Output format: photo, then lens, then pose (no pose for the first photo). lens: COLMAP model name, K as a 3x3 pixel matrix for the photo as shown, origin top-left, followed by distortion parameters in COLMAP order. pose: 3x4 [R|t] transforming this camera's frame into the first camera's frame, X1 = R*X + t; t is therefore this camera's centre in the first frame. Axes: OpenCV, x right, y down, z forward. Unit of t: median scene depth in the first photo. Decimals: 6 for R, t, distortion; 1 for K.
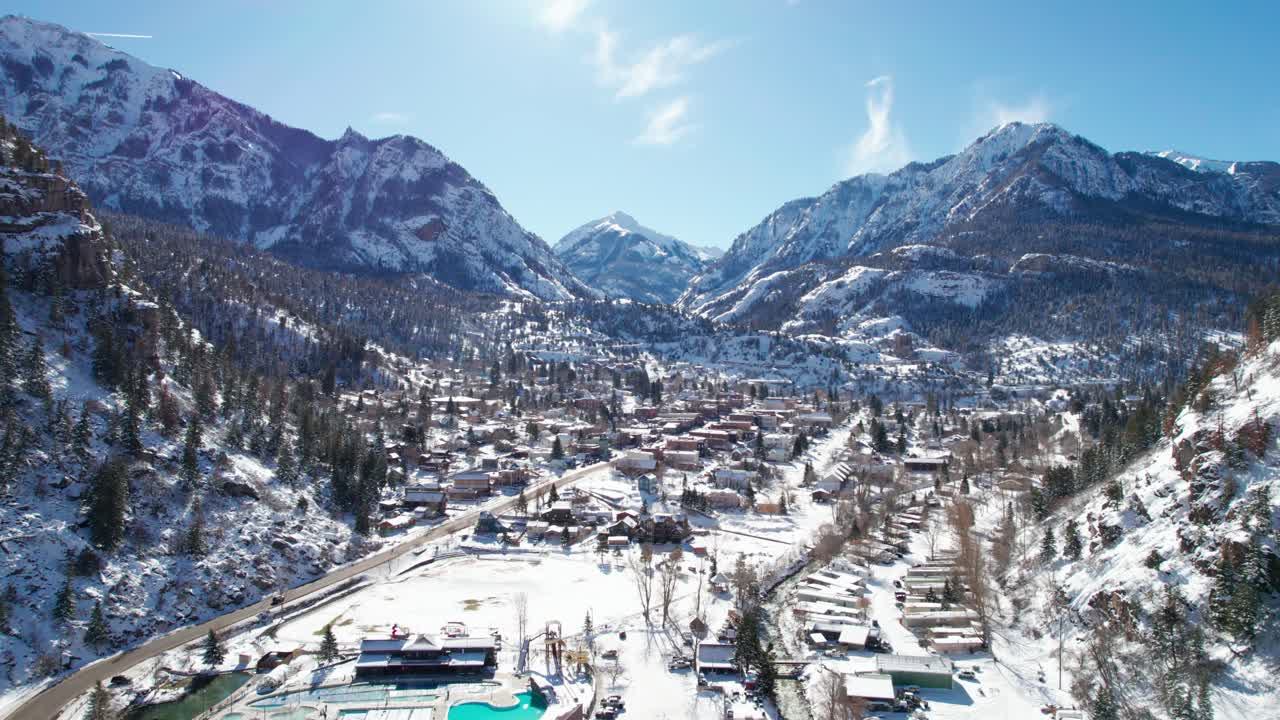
lens RADIAL K [[985.8, 0, 640.0], [0, 985.8, 359.0], [0, 0, 1]] dist [-0.043078, 0.002208]
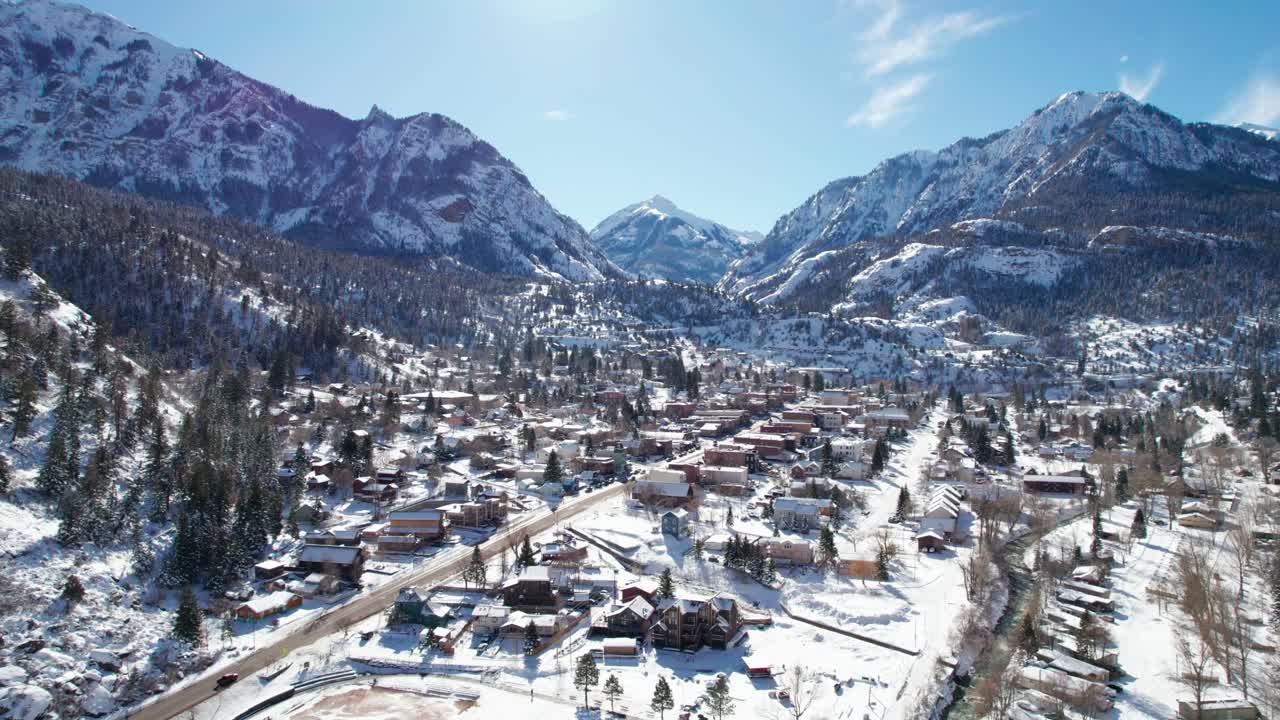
lens RADIAL K [[985.8, 0, 641.9], [0, 985.8, 362.3], [0, 0, 1]] dist [-0.043078, 0.002208]
pose [[0.999261, -0.002914, -0.038319, 0.003706], [0.003550, 0.999857, 0.016518, 0.001018], [0.038266, -0.016642, 0.999129, 0.107998]]
